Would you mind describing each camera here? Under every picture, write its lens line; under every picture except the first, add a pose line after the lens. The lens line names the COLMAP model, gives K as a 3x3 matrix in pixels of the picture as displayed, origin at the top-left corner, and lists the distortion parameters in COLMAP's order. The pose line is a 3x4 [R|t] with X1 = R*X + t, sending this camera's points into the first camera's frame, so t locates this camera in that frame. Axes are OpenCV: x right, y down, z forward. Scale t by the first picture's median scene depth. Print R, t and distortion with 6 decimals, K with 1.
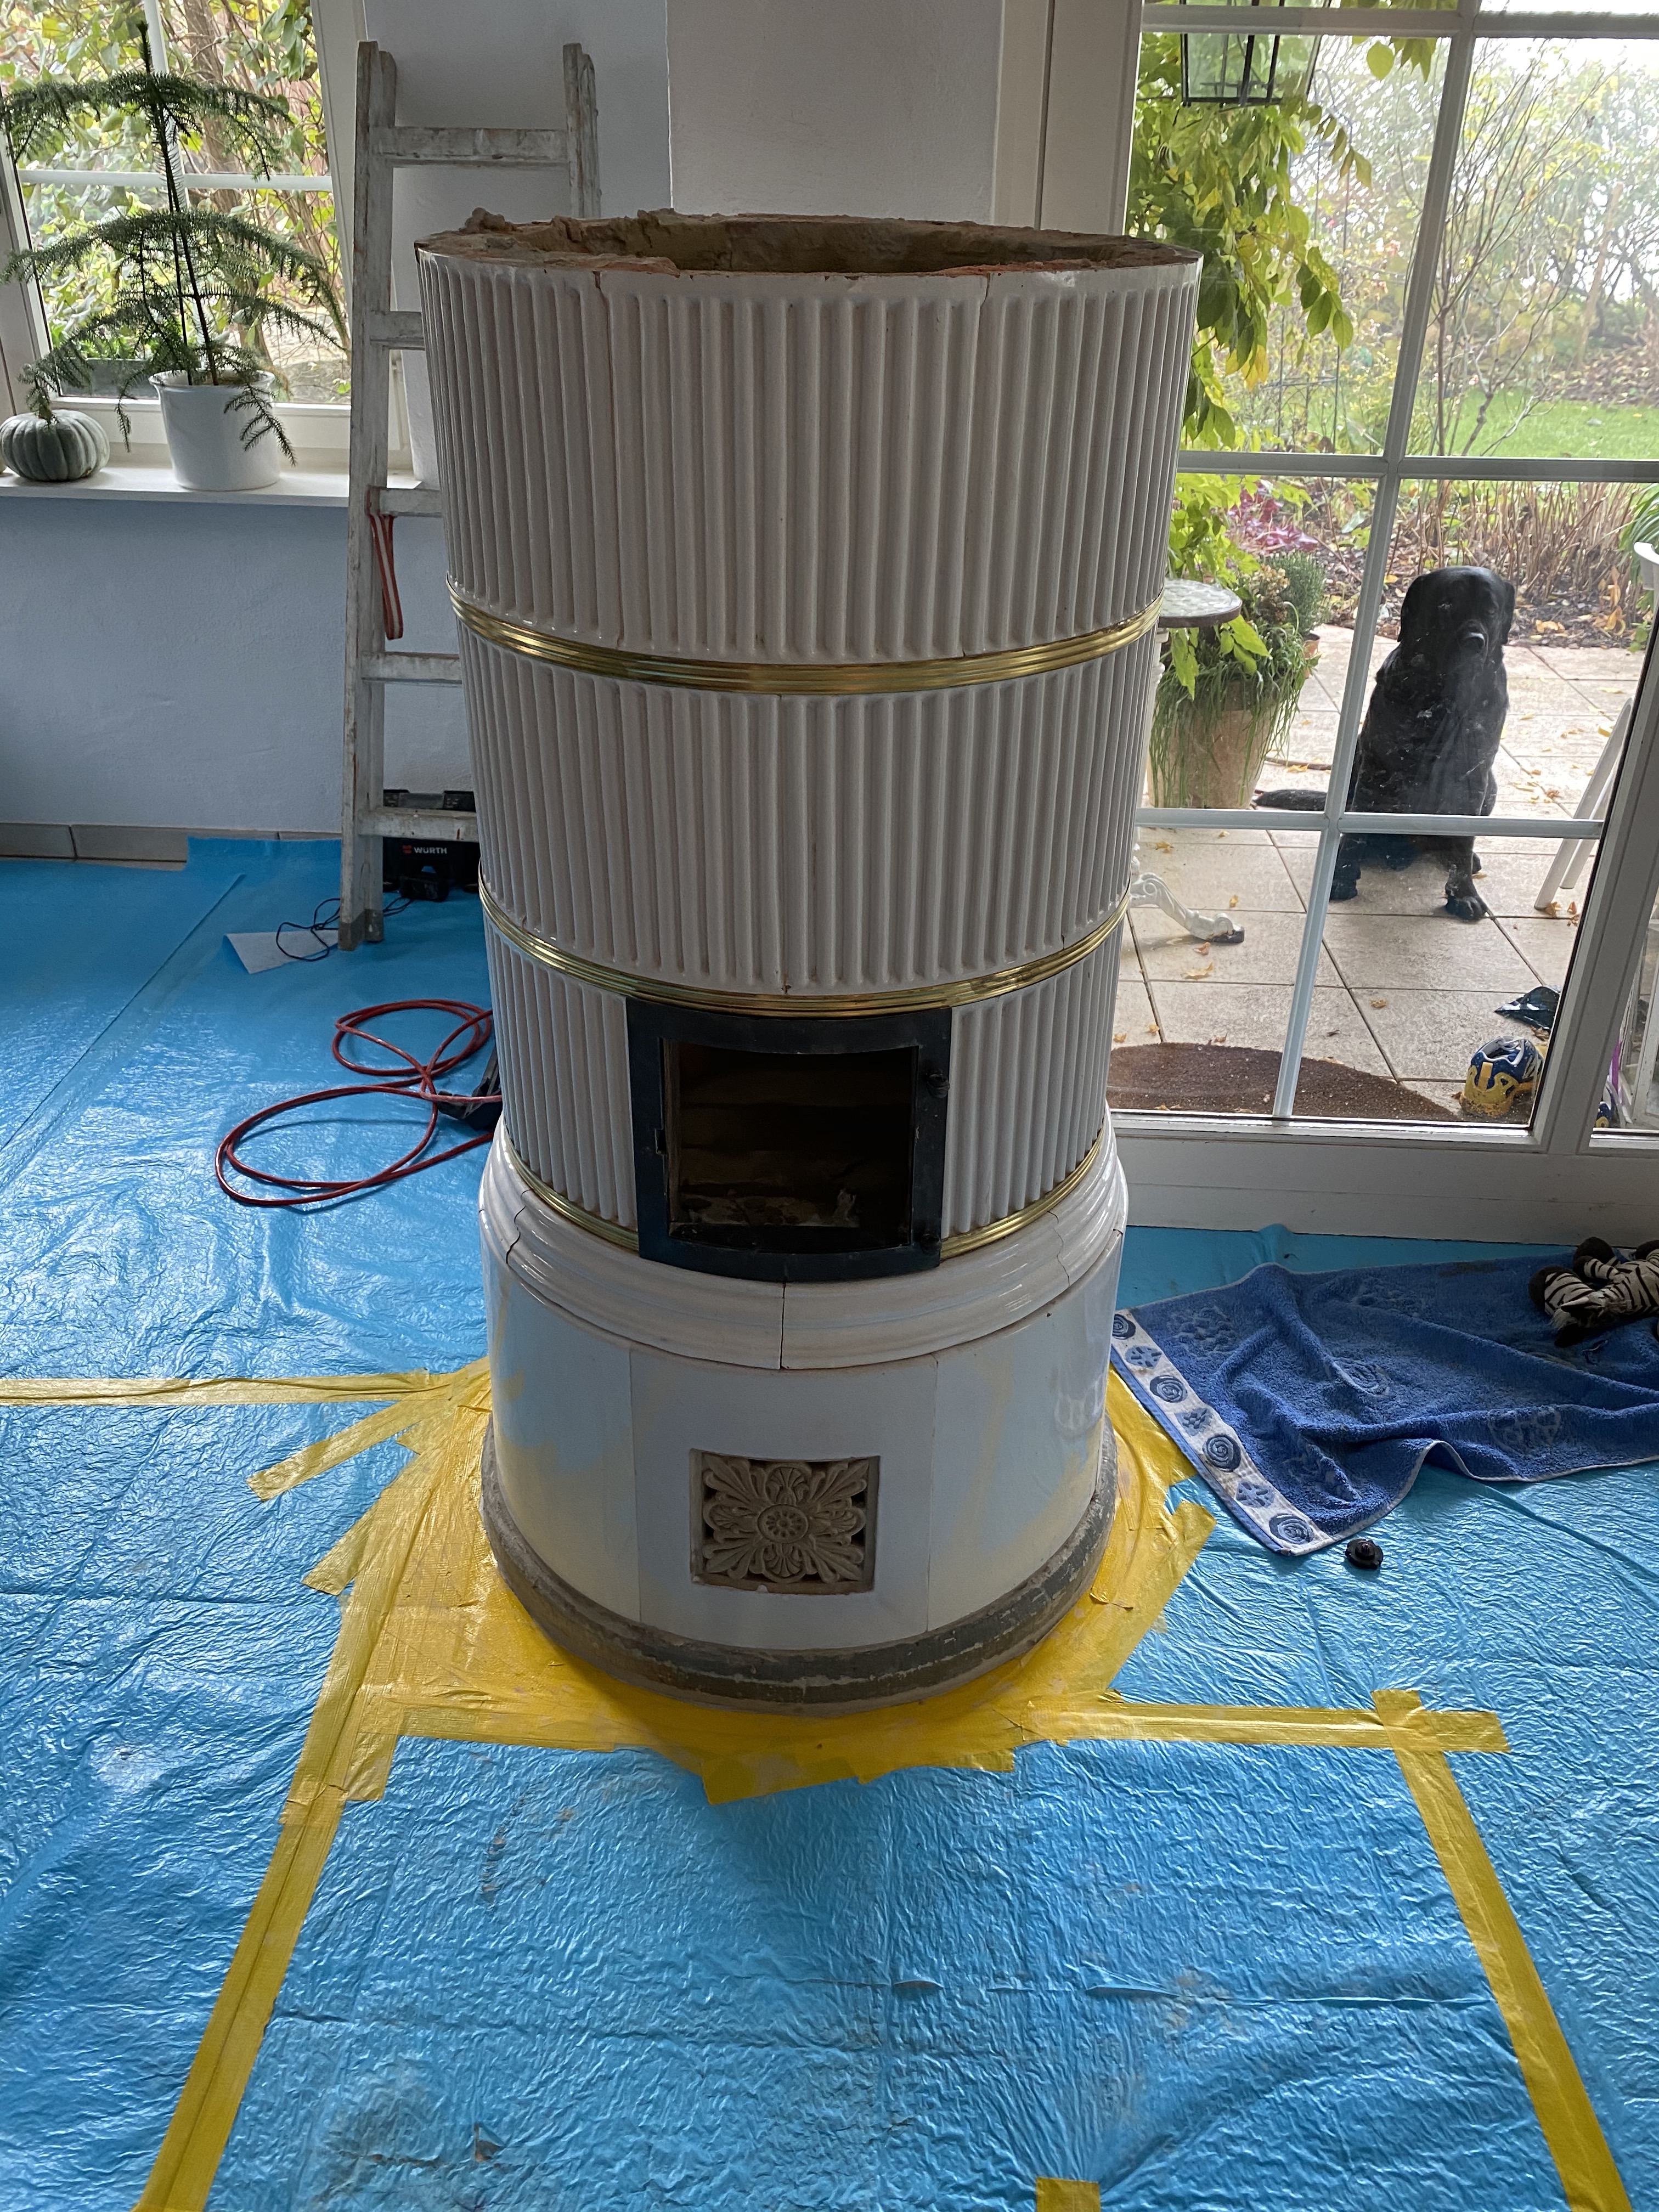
lens RADIAL K [[1701.7, 0, 834.1], [0, 1701.7, 1093.1], [0, 0, 1]] dist [0.010163, 0.009496]
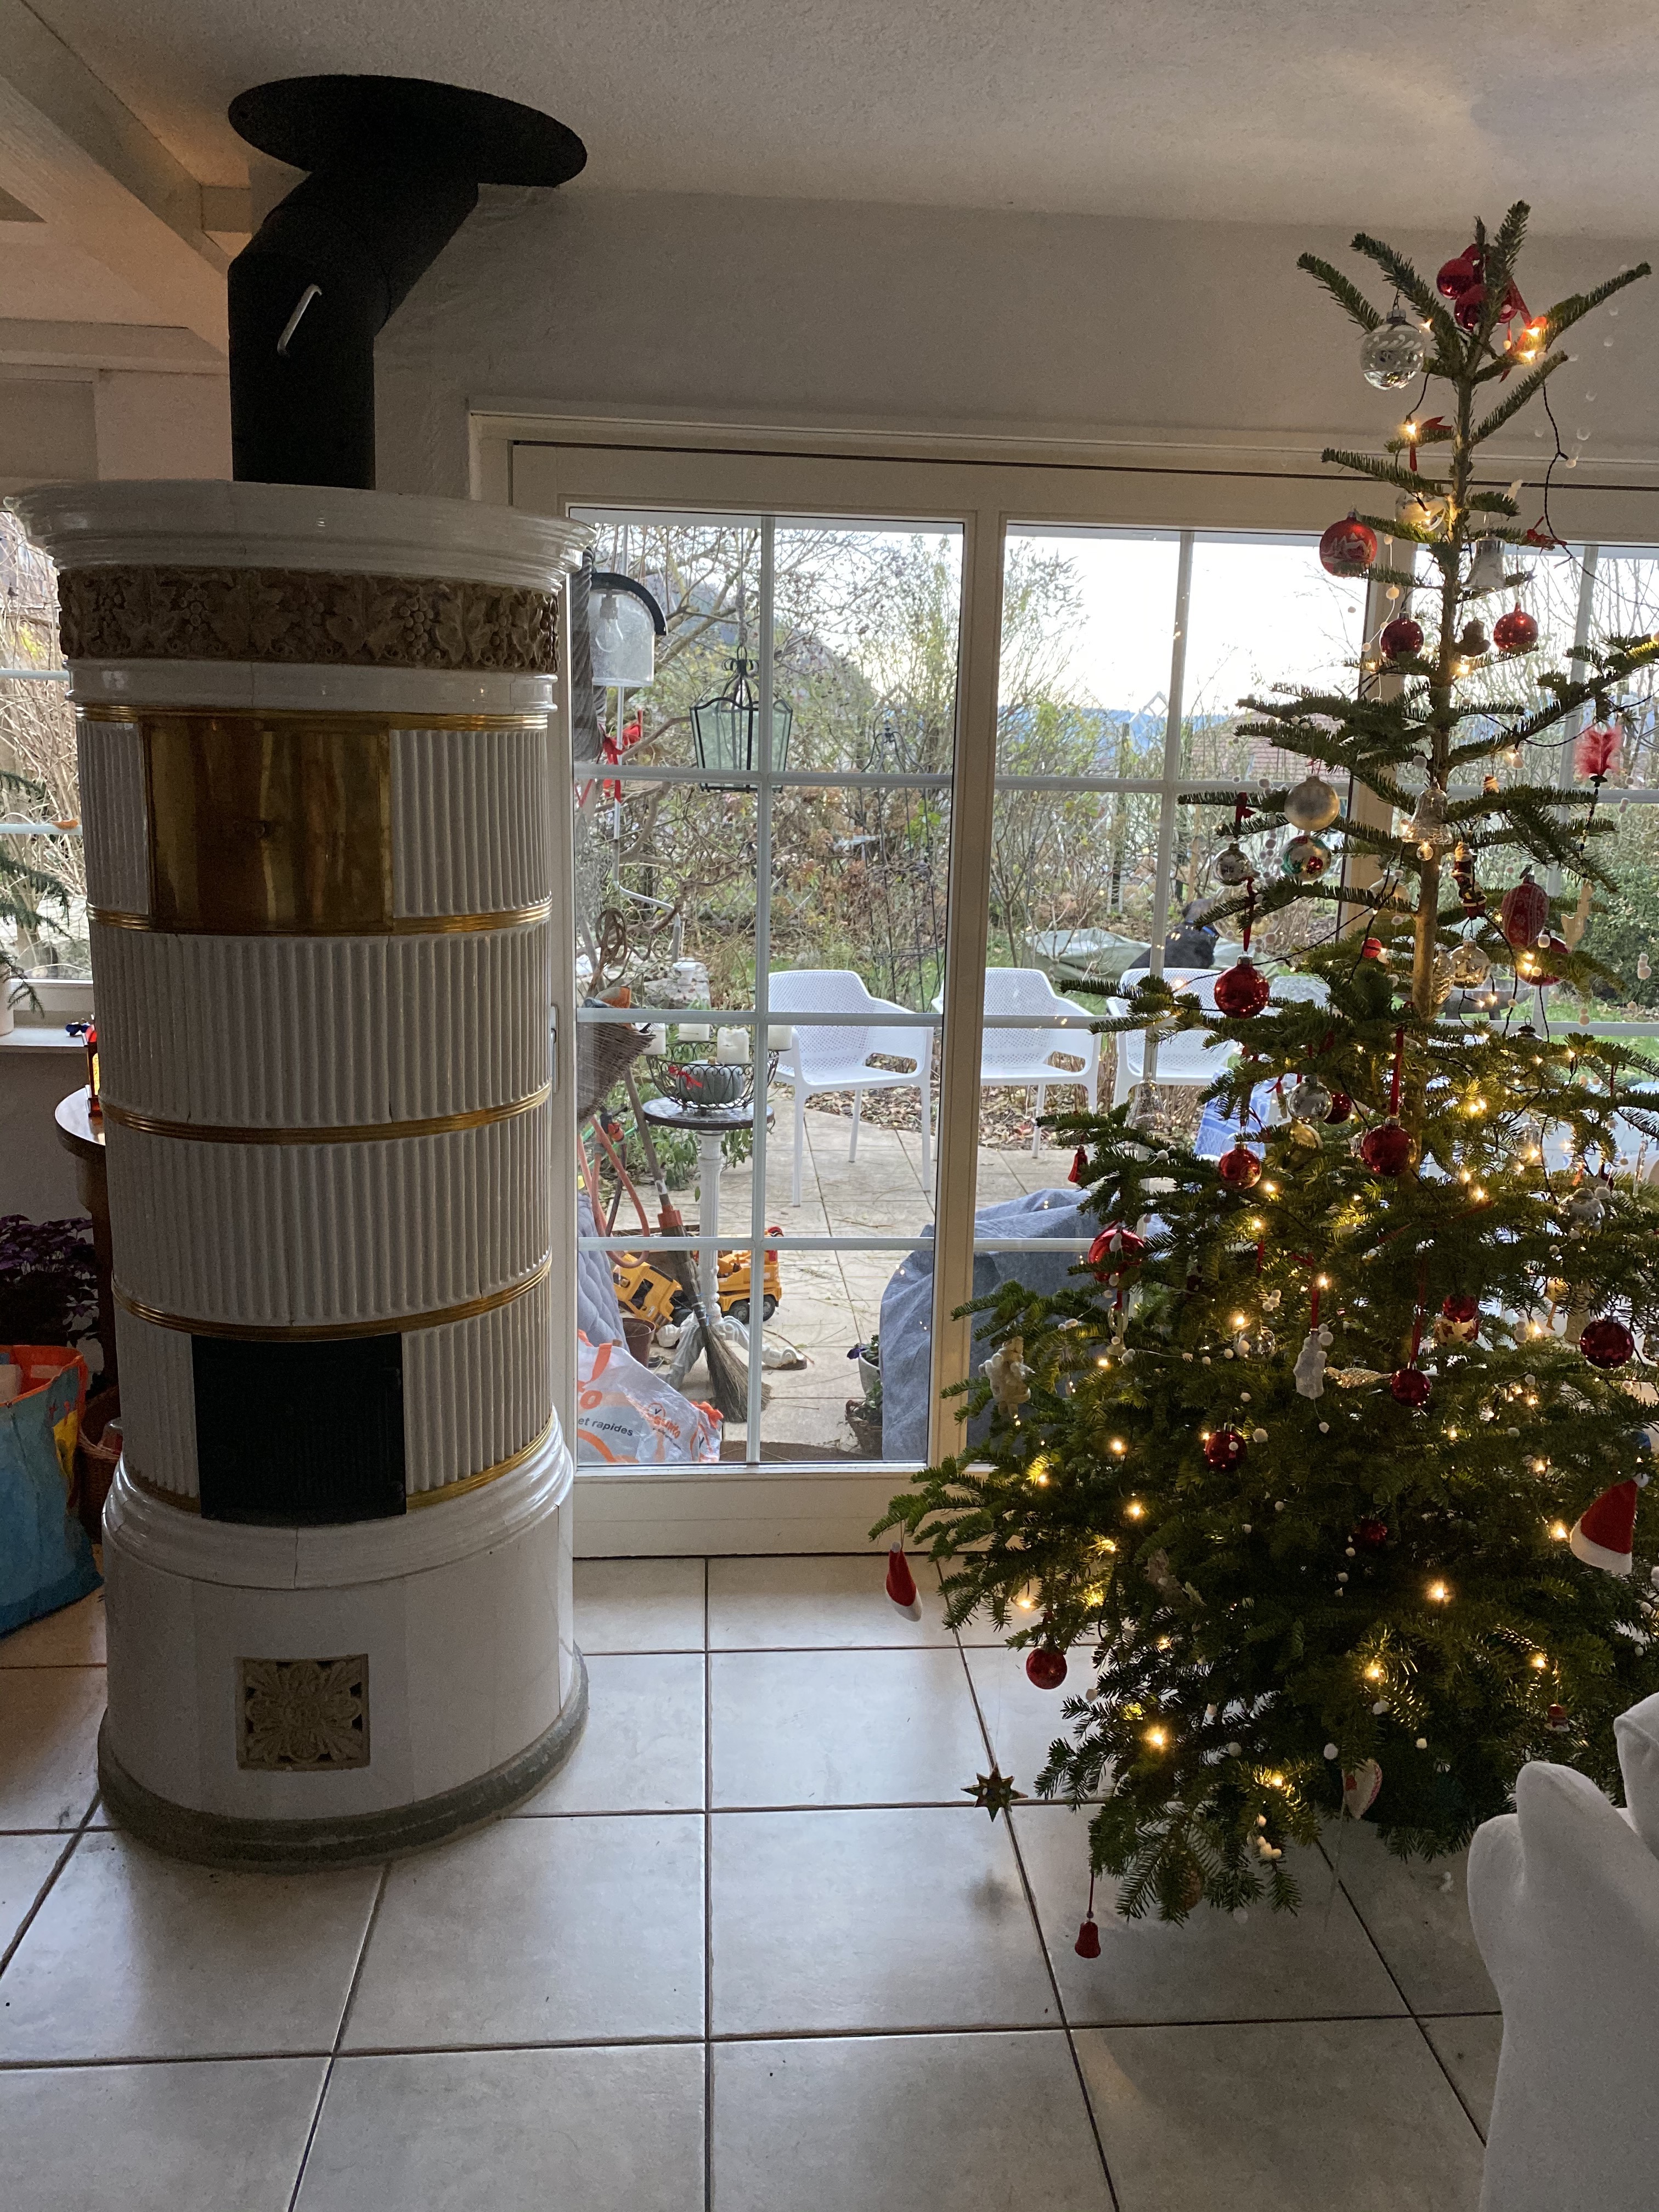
lens RADIAL K [[1655.3, 0, 834.2], [0, 1655.3, 1111.9], [0, 0, 1]] dist [0.003745, 0.003037]
pose [[0.992266, -0.009660, 0.123755, 0.244033], [0.045132, 0.956812, -0.287182, 0.186275], [-0.115636, 0.290546, 0.949848, -0.521789]]
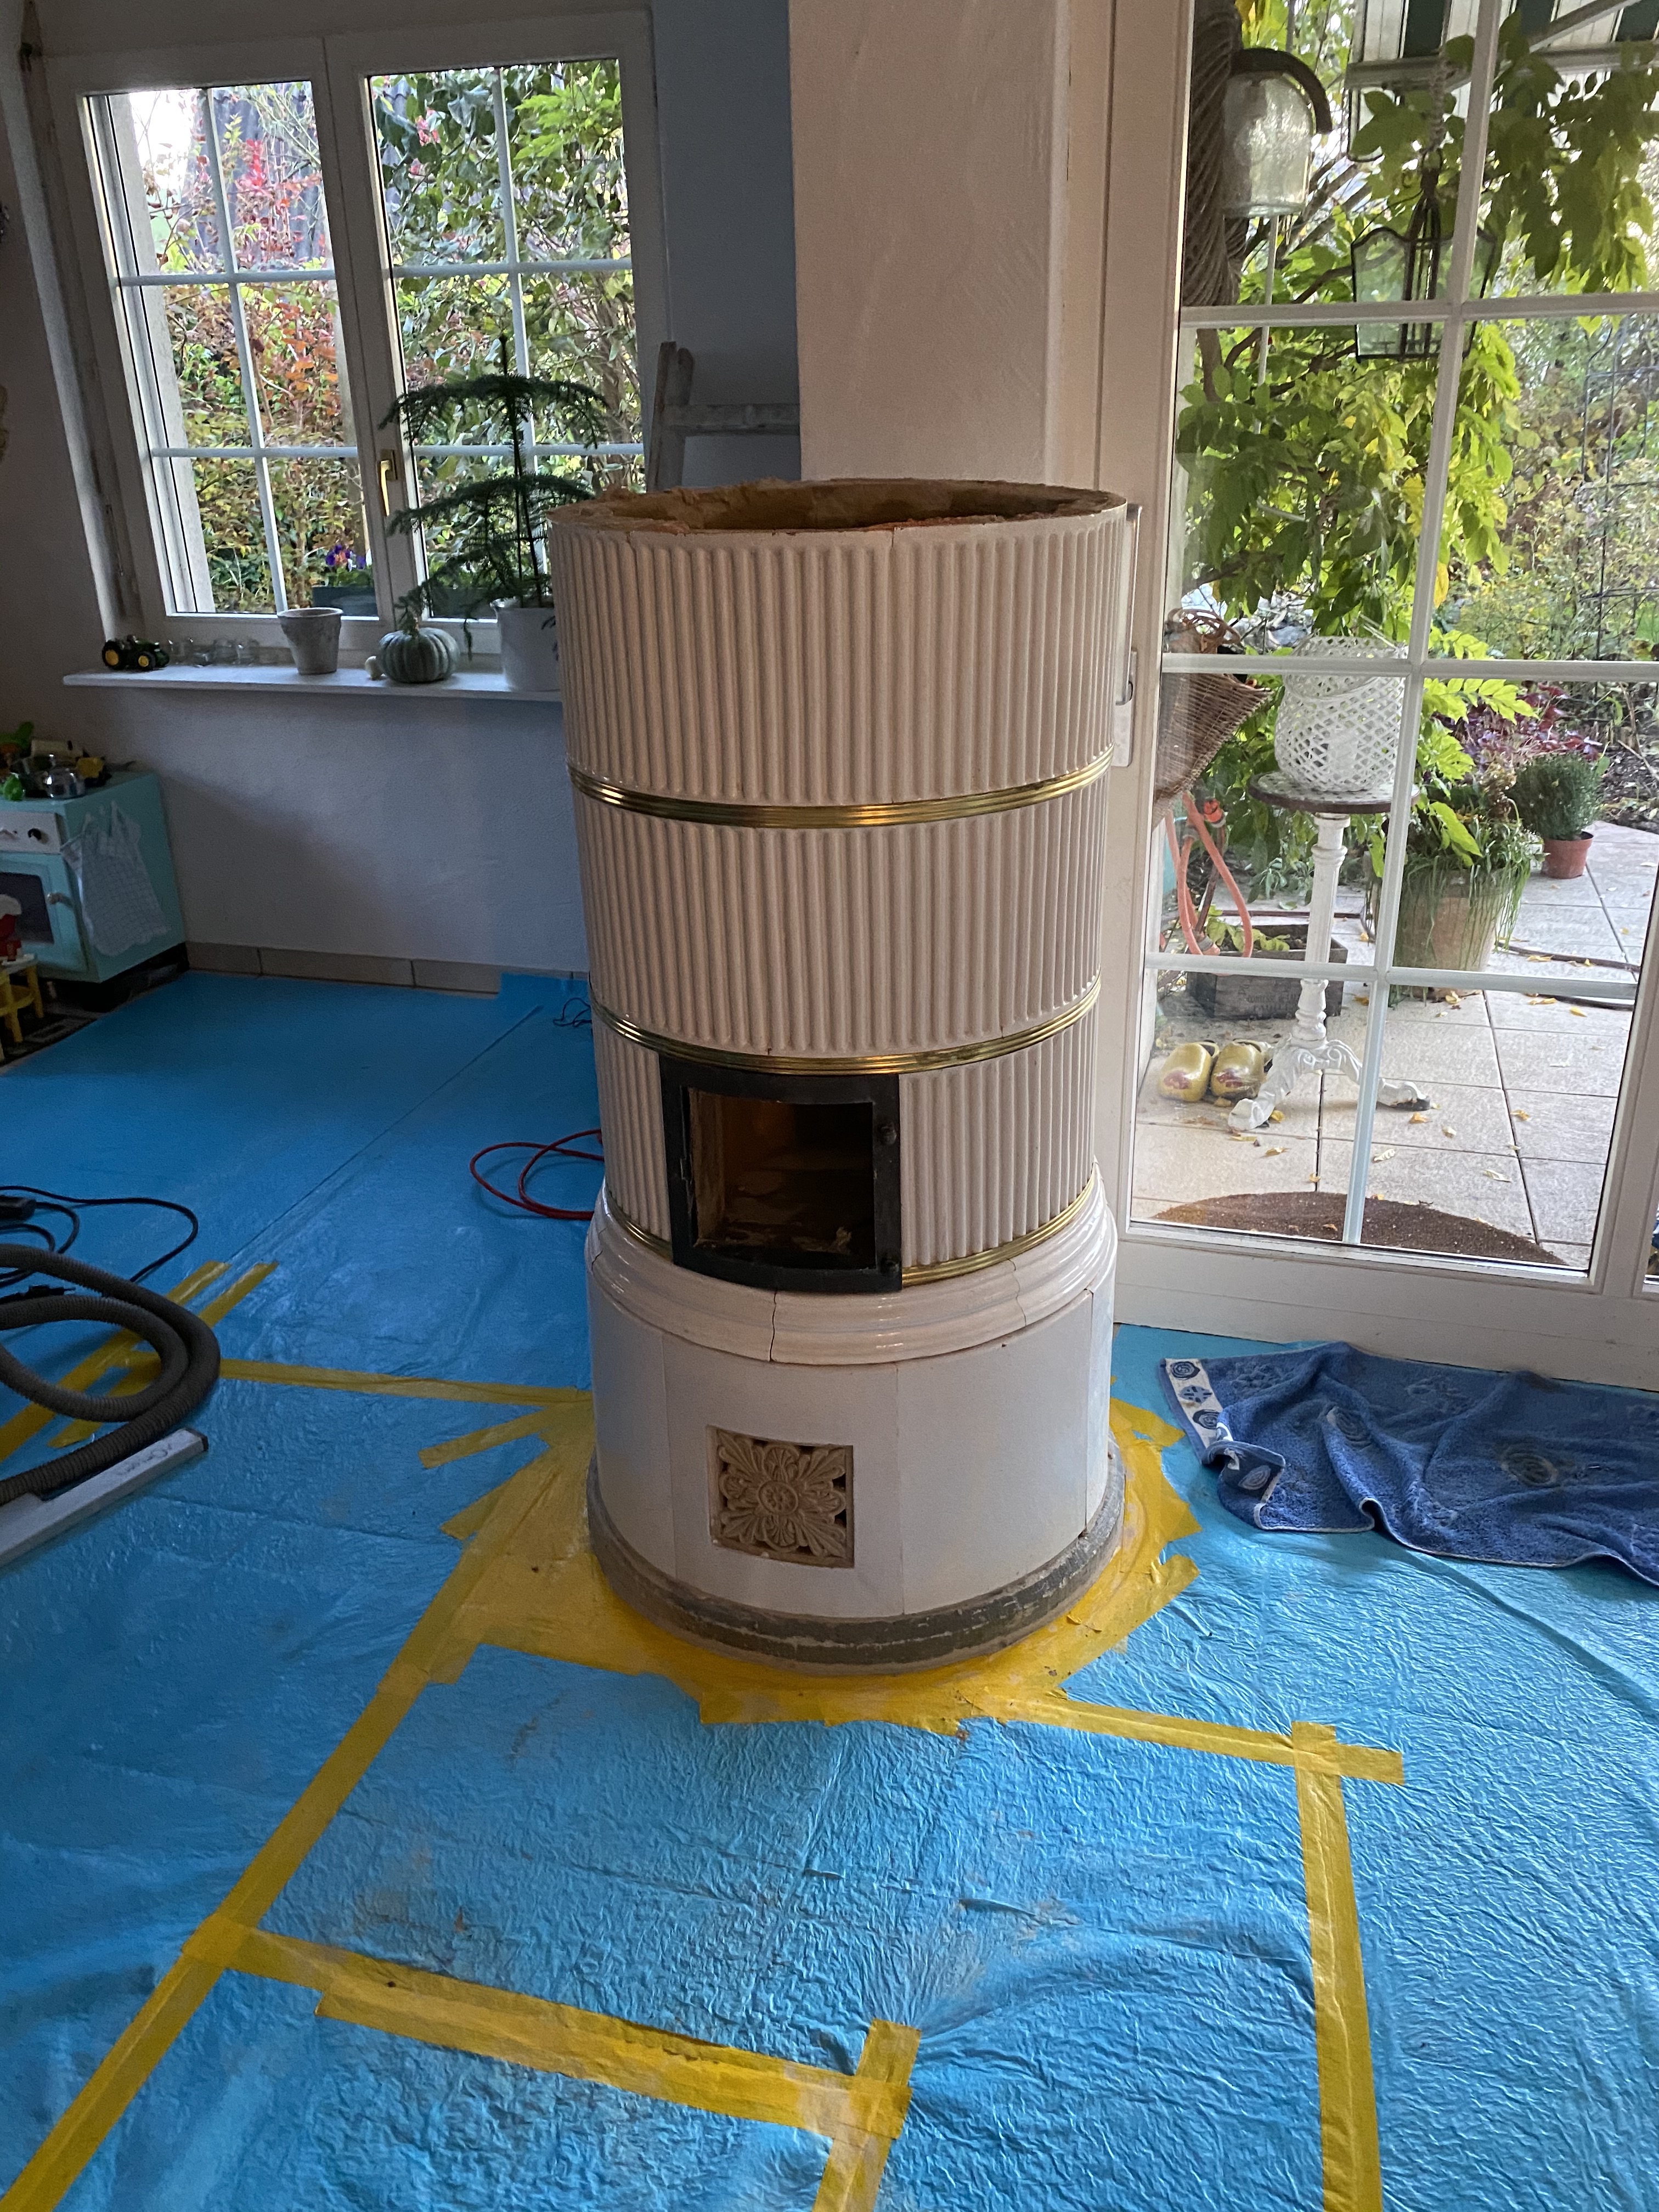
lens RADIAL K [[1705.0, 0, 829.5], [0, 1705.0, 1106.0], [0, 0, 1]] dist [0.033090, -0.004929]
pose [[0.973006, 0.056927, -0.223647, 0.260920], [-0.079939, 0.992241, -0.095222, 0.084394], [0.216491, 0.110530, 0.970008, -0.218977]]
